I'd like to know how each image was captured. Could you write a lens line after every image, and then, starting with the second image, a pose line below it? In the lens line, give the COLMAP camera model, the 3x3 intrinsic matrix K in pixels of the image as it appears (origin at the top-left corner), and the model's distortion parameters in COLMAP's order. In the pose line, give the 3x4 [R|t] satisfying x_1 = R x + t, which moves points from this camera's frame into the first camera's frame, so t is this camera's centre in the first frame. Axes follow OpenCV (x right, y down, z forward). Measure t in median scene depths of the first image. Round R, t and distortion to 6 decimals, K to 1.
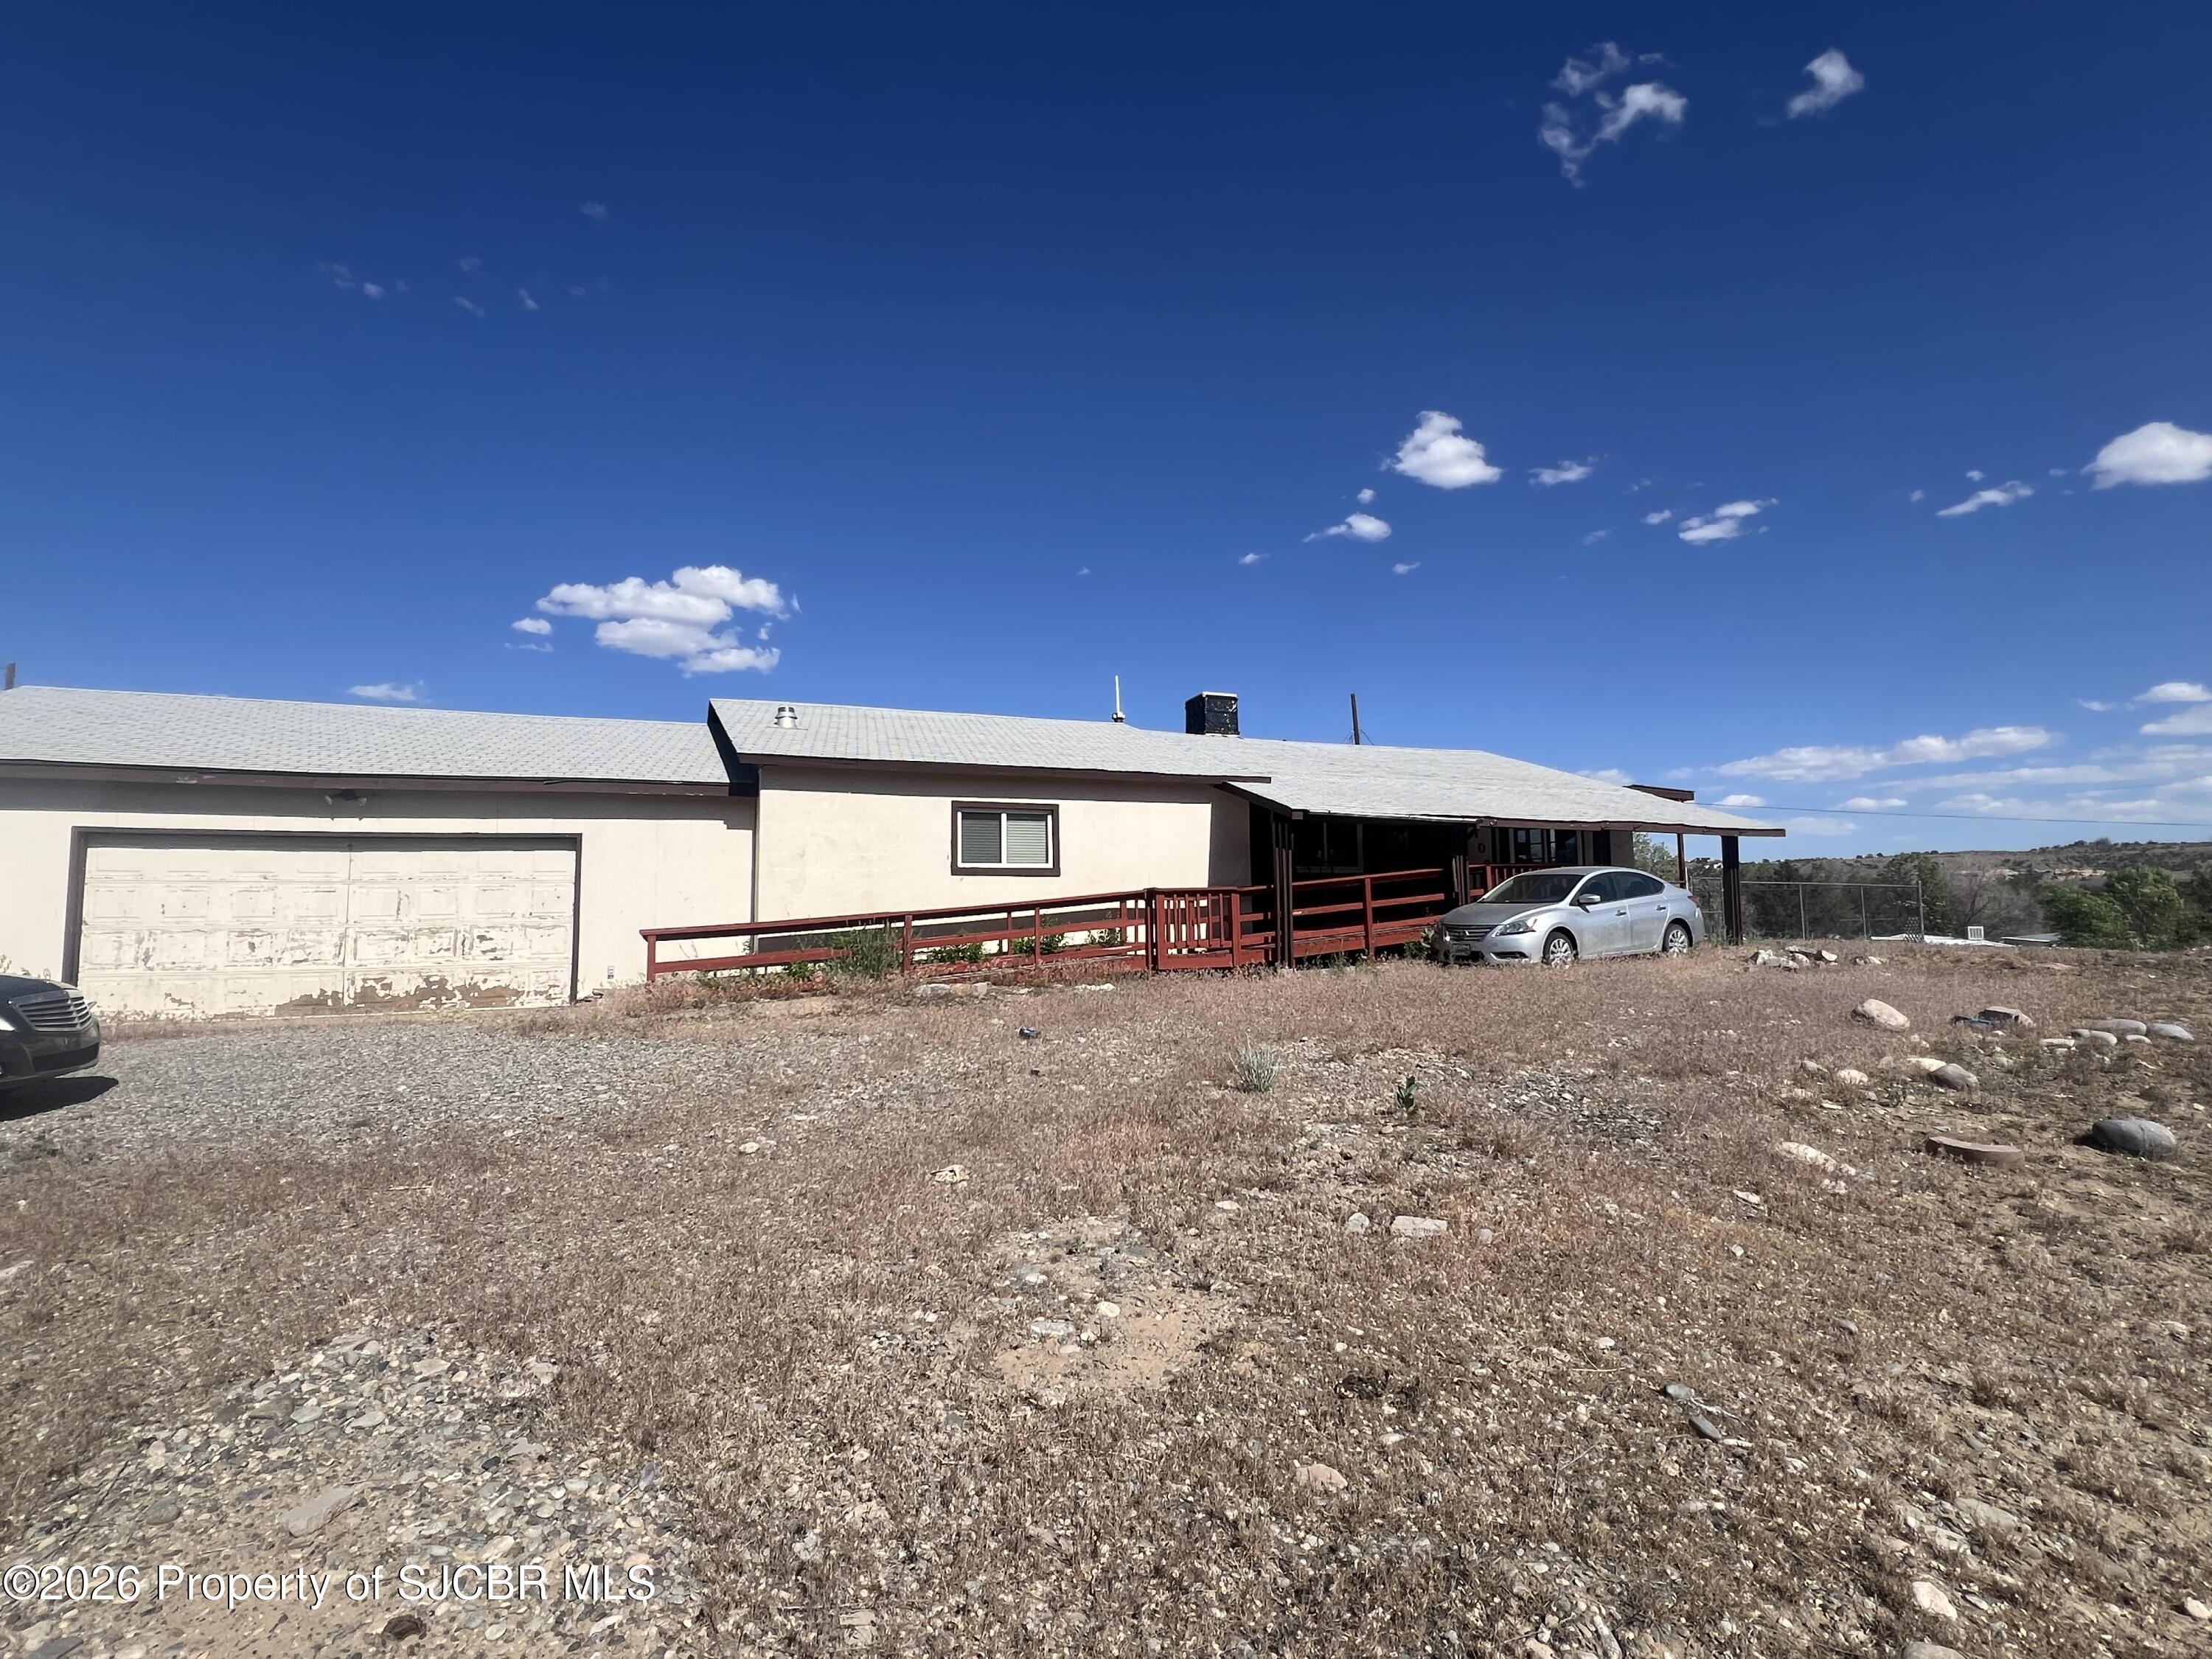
lens RADIAL K [[1029.7, 0, 1119.4], [0, 1029.7, 829.4], [0, 0, 1]] dist [-0.011741, -0.000328]
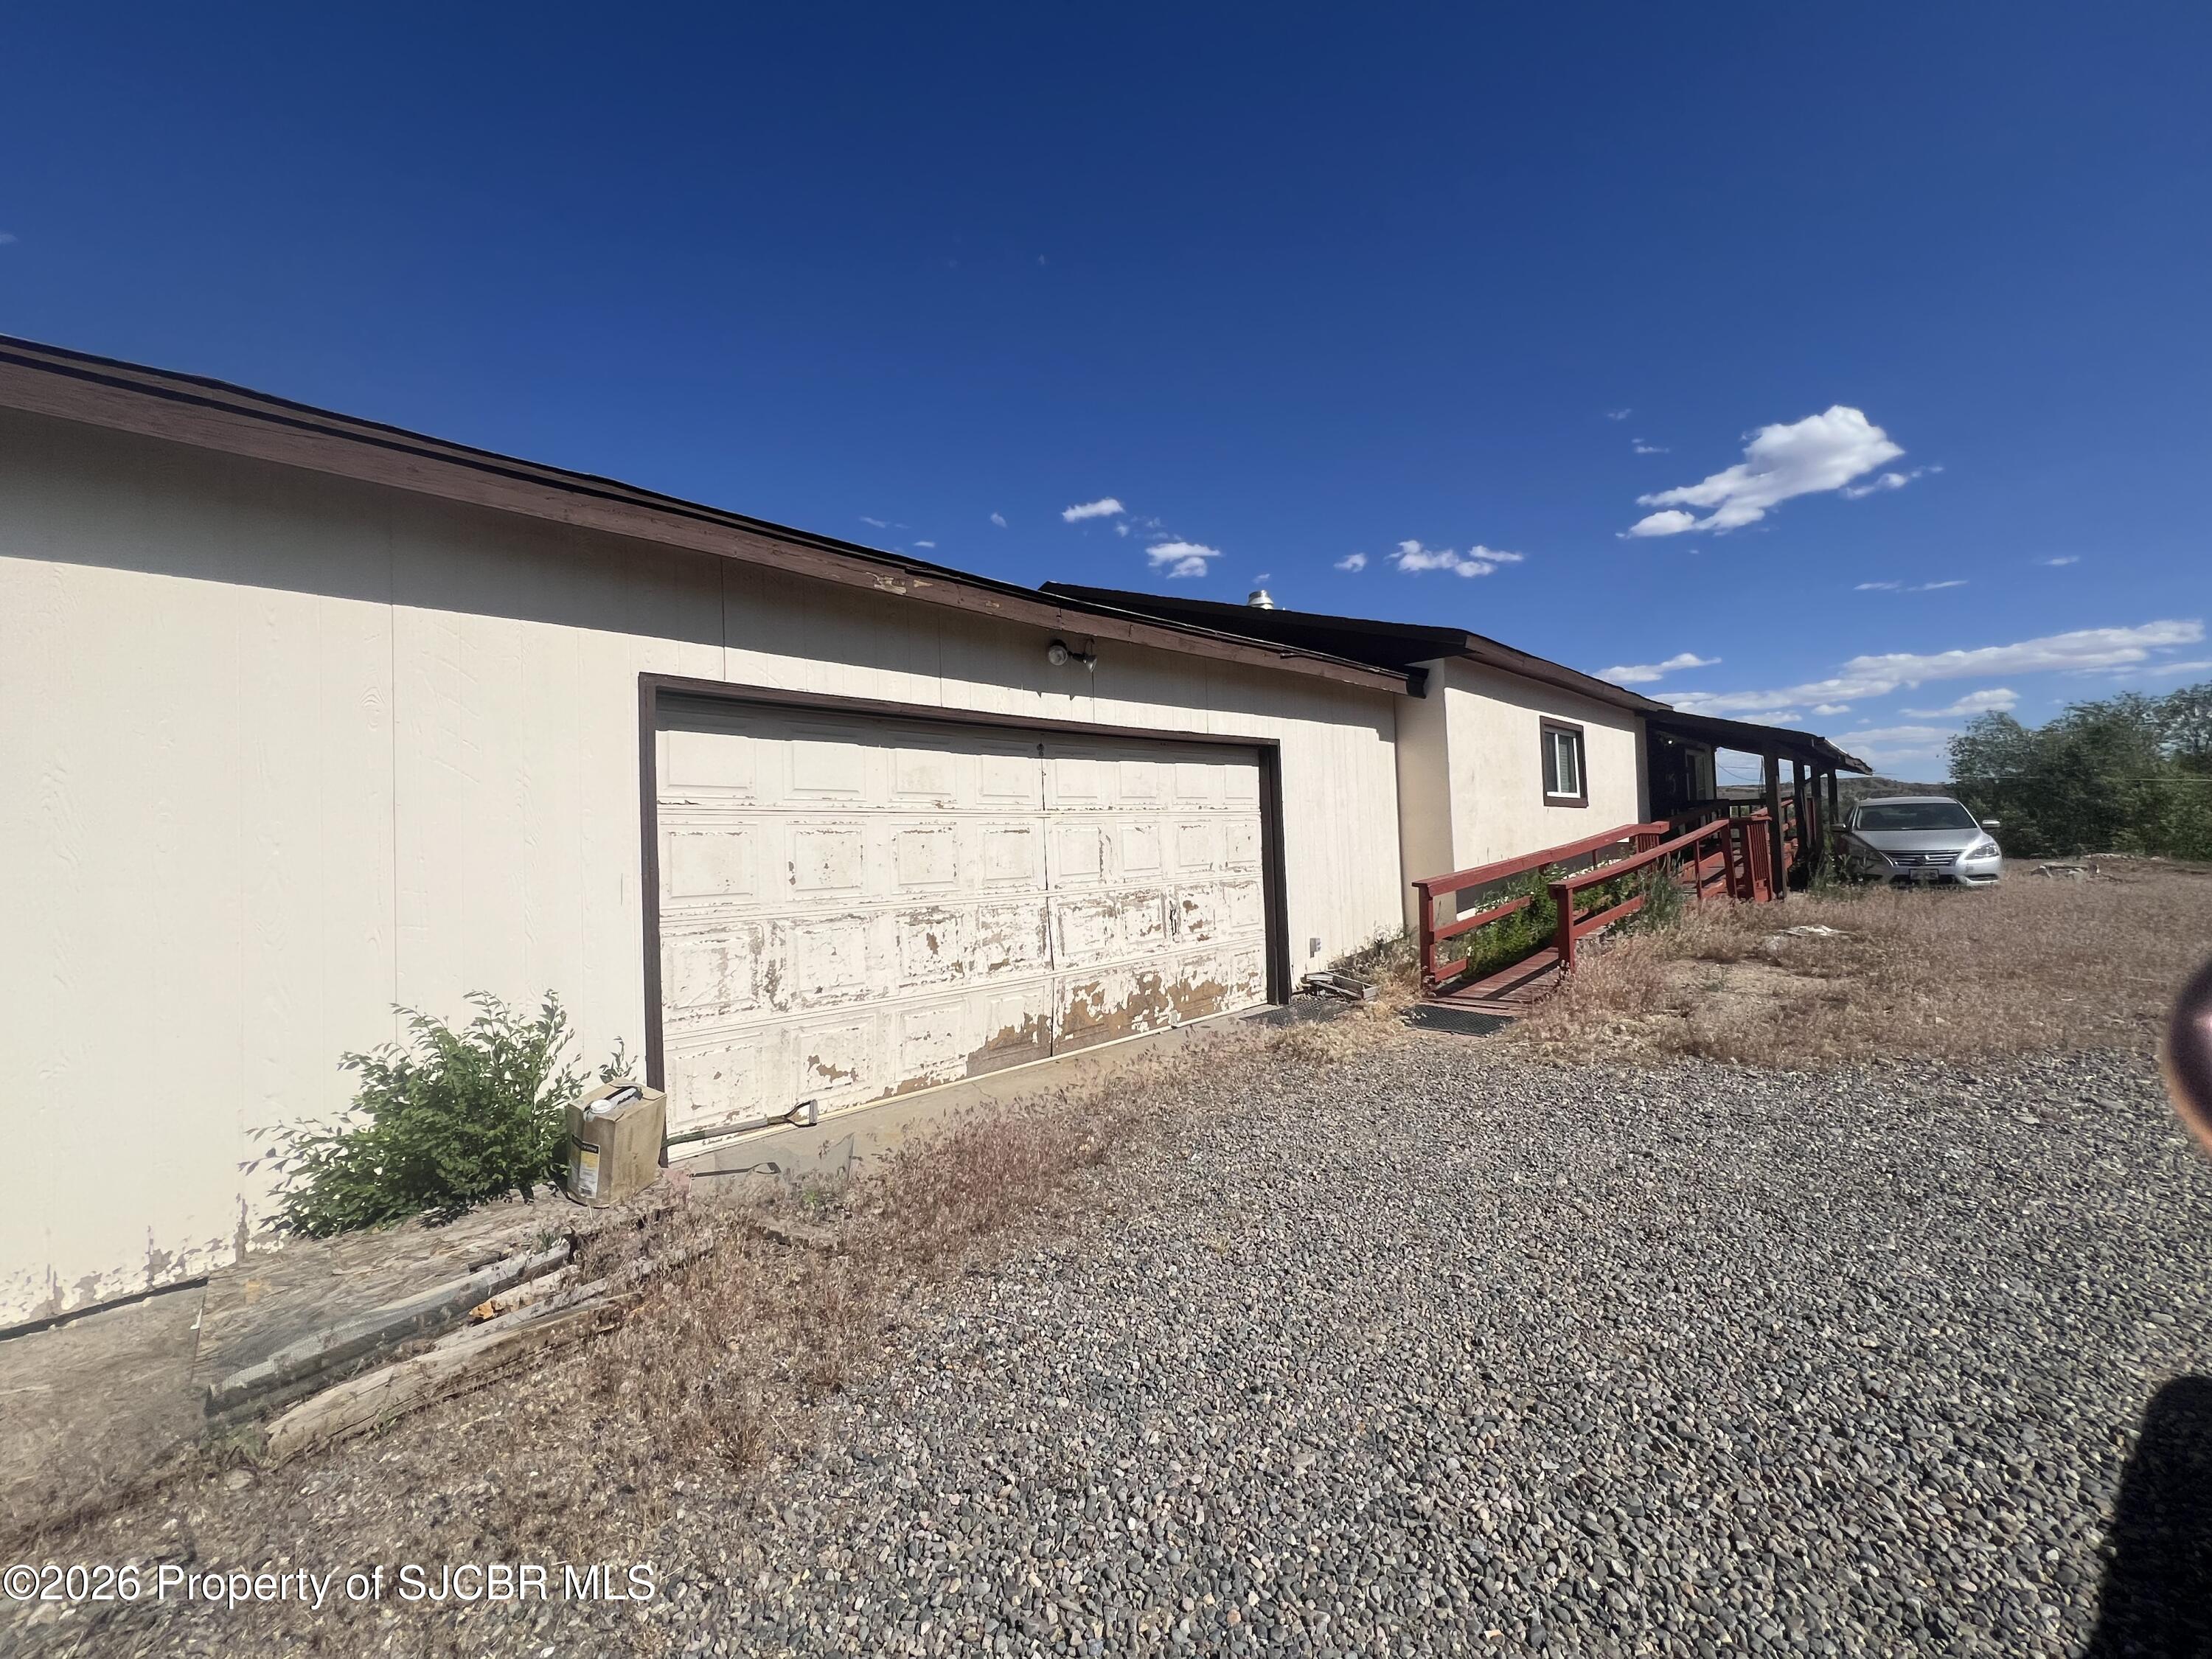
lens RADIAL K [[899.1, 0, 1092.8], [0, 899.1, 830.8], [0, 0, 1]] dist [0.002262, 0.000015]
pose [[0.926279, -0.013464, 0.376597, -0.817934], [-0.005254, 0.998803, 0.048633, 0.033398], [-0.376801, -0.047026, 0.925100, 0.493868]]
